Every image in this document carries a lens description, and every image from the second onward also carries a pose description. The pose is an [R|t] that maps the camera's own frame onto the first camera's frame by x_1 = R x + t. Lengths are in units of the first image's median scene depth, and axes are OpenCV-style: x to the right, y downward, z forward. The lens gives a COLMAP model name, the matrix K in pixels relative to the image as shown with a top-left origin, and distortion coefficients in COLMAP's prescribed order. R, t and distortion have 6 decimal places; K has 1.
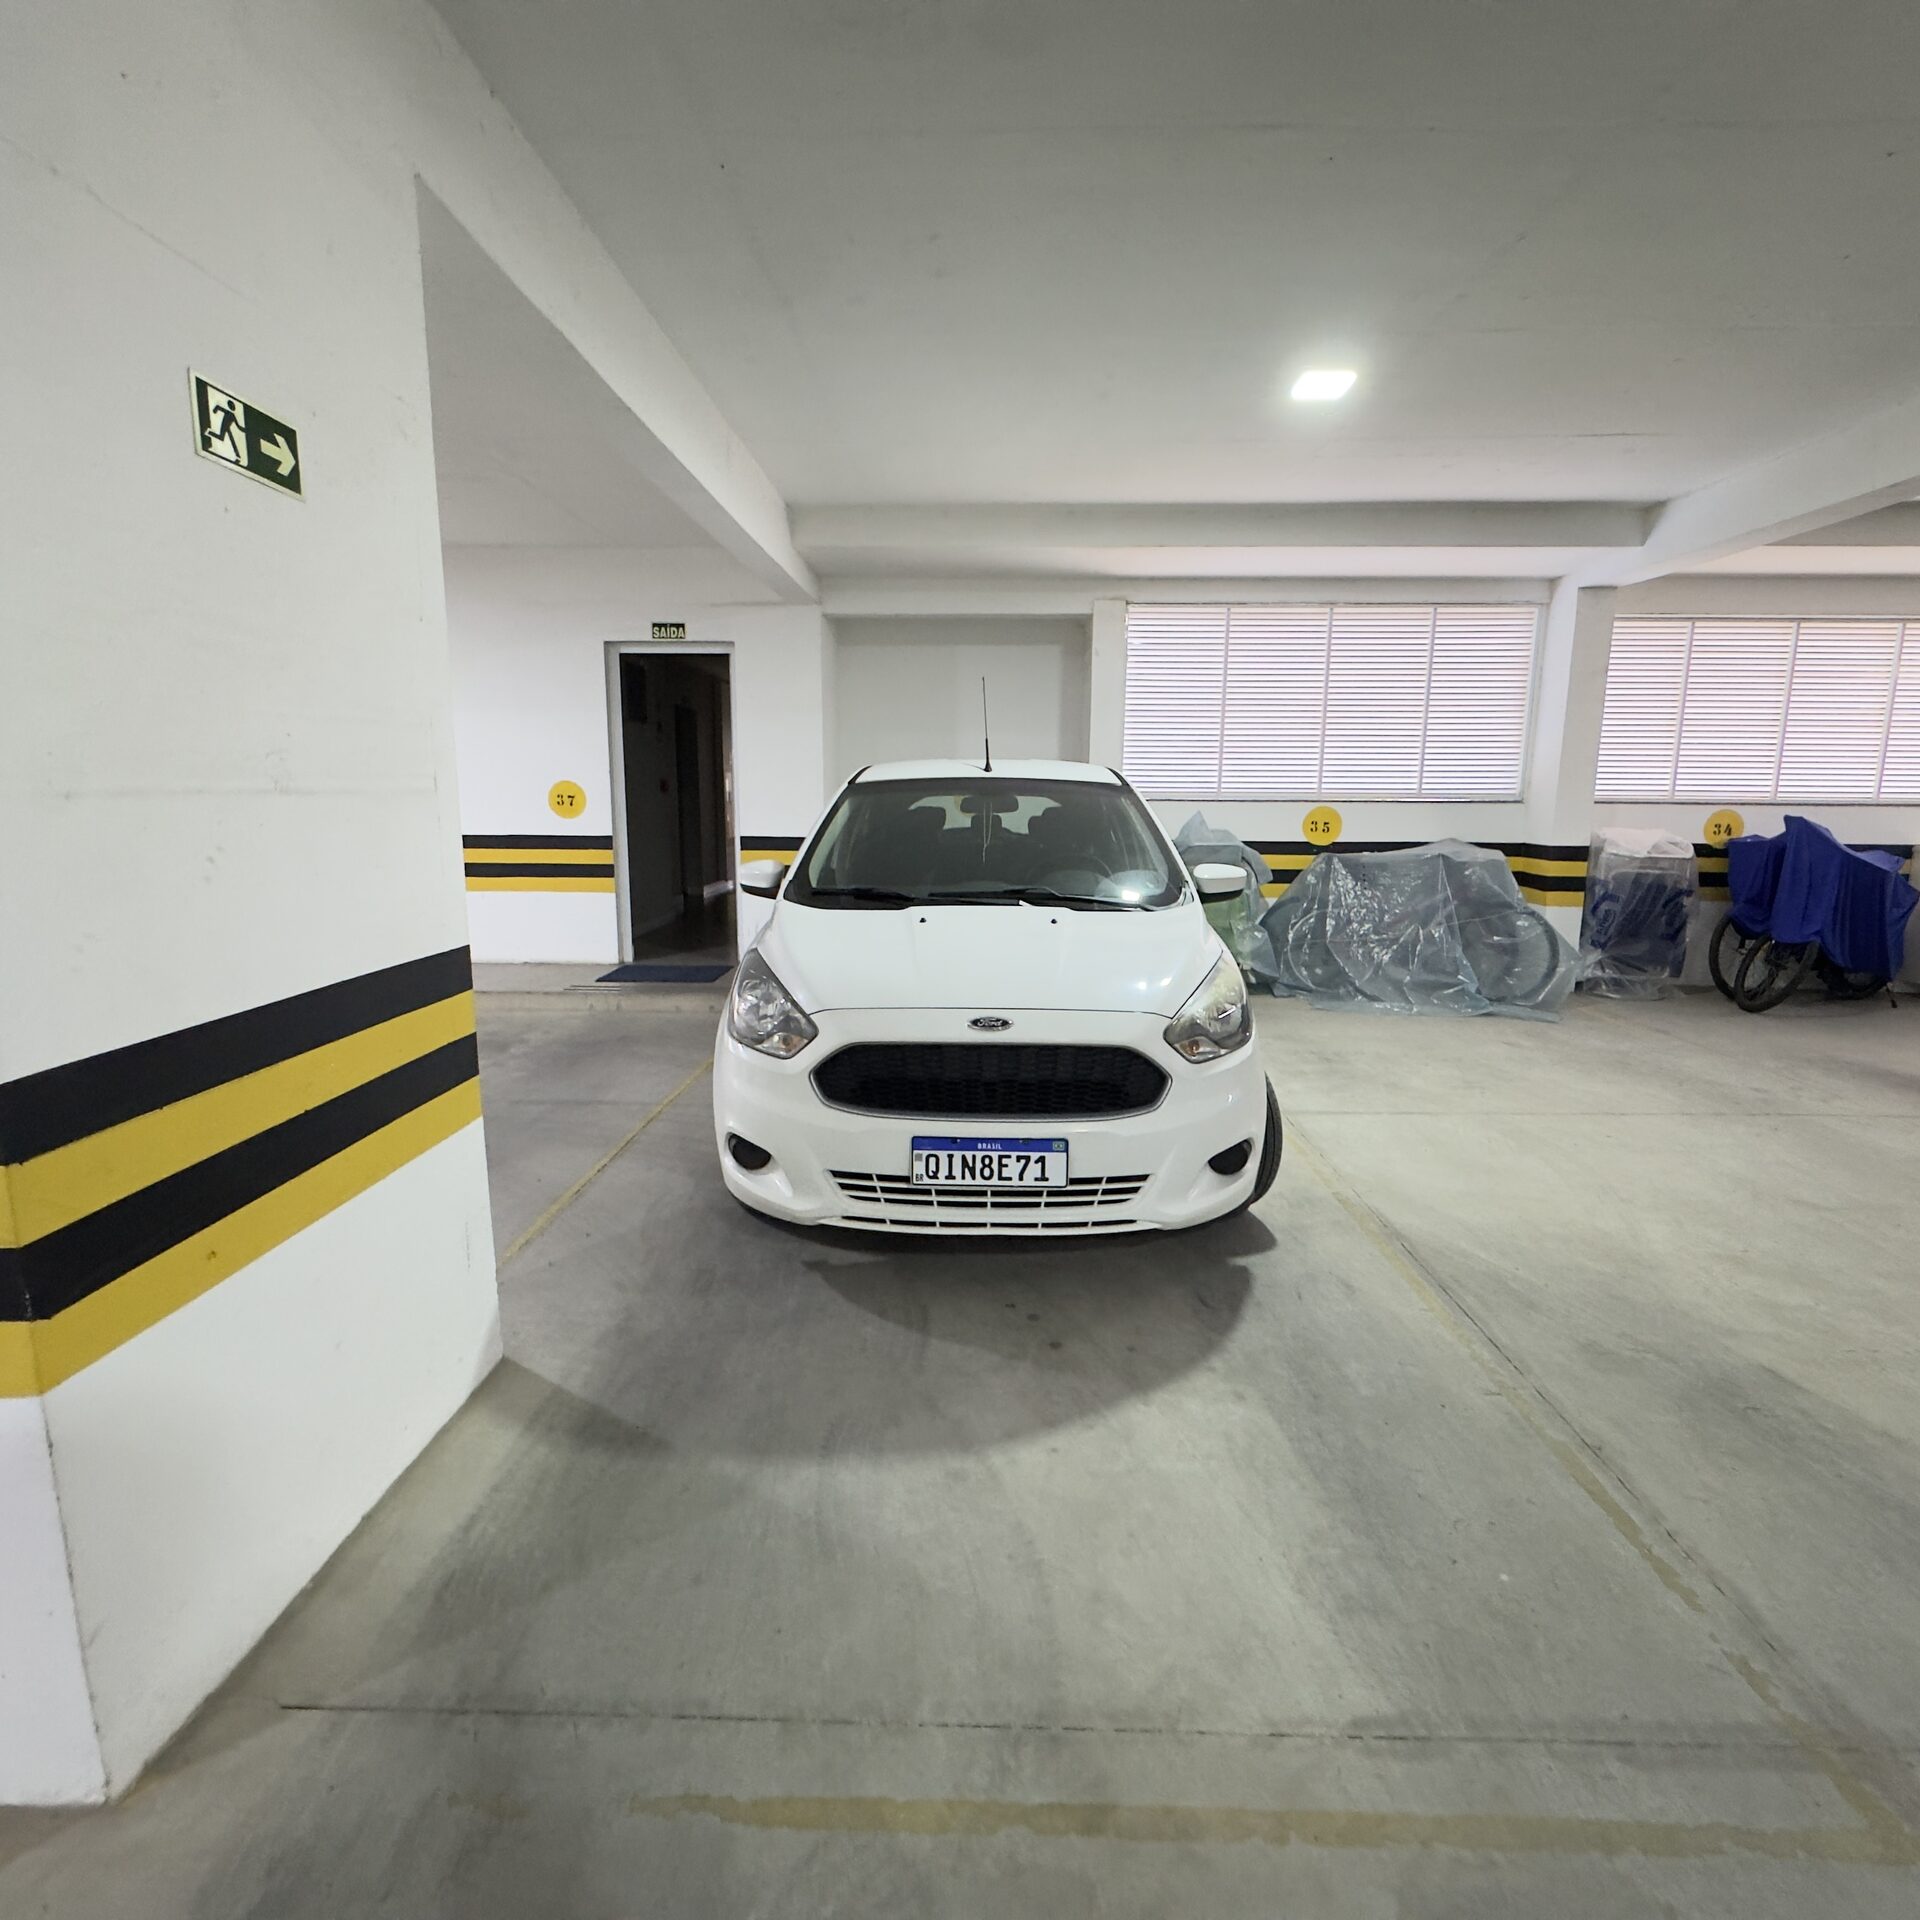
lens RADIAL K [[1021.5, 0, 963.8], [0, 1021.5, 961.6], [0, 0, 1]] dist [0.003735, -0.004068]
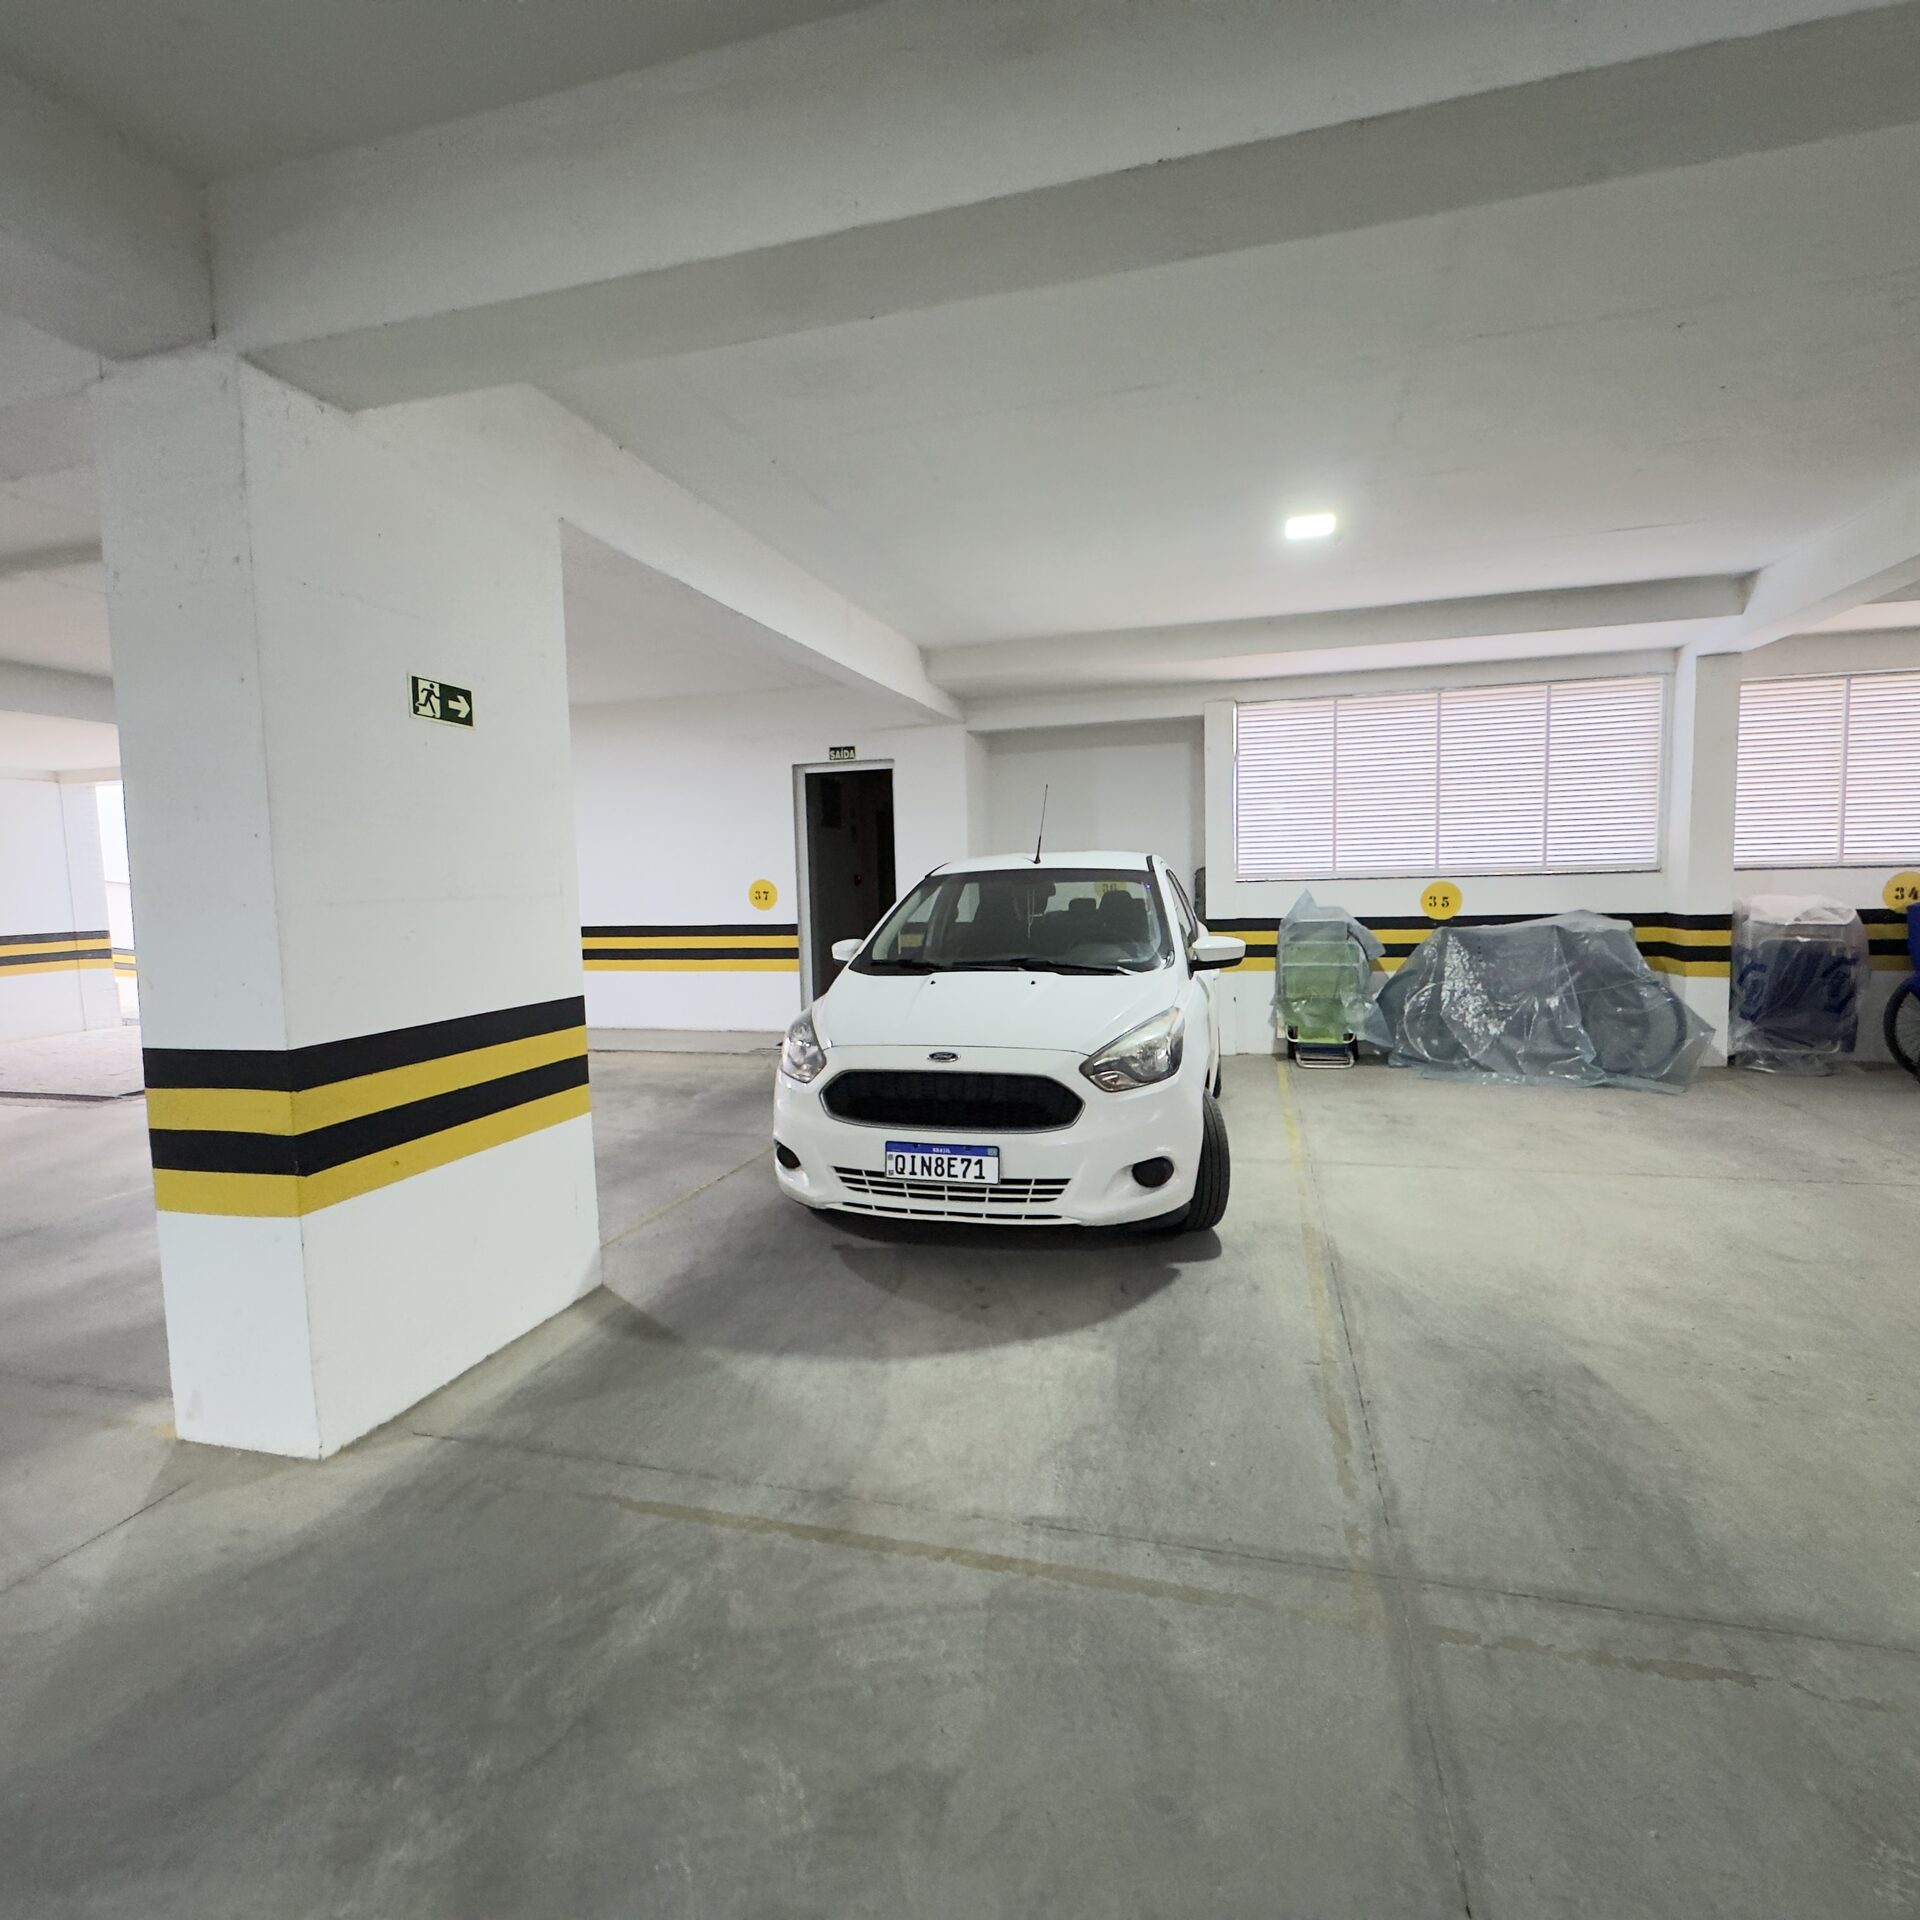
lens RADIAL K [[1021.5, 0, 959.6], [0, 1021.5, 962.7], [0, 0, 1]] dist [0.003735, -0.004068]
pose [[0.968955, -0.010850, -0.246998, 0.323008], [-0.009533, 0.996654, -0.081178, 0.040229], [0.247052, 0.081013, 0.965610, -0.242734]]
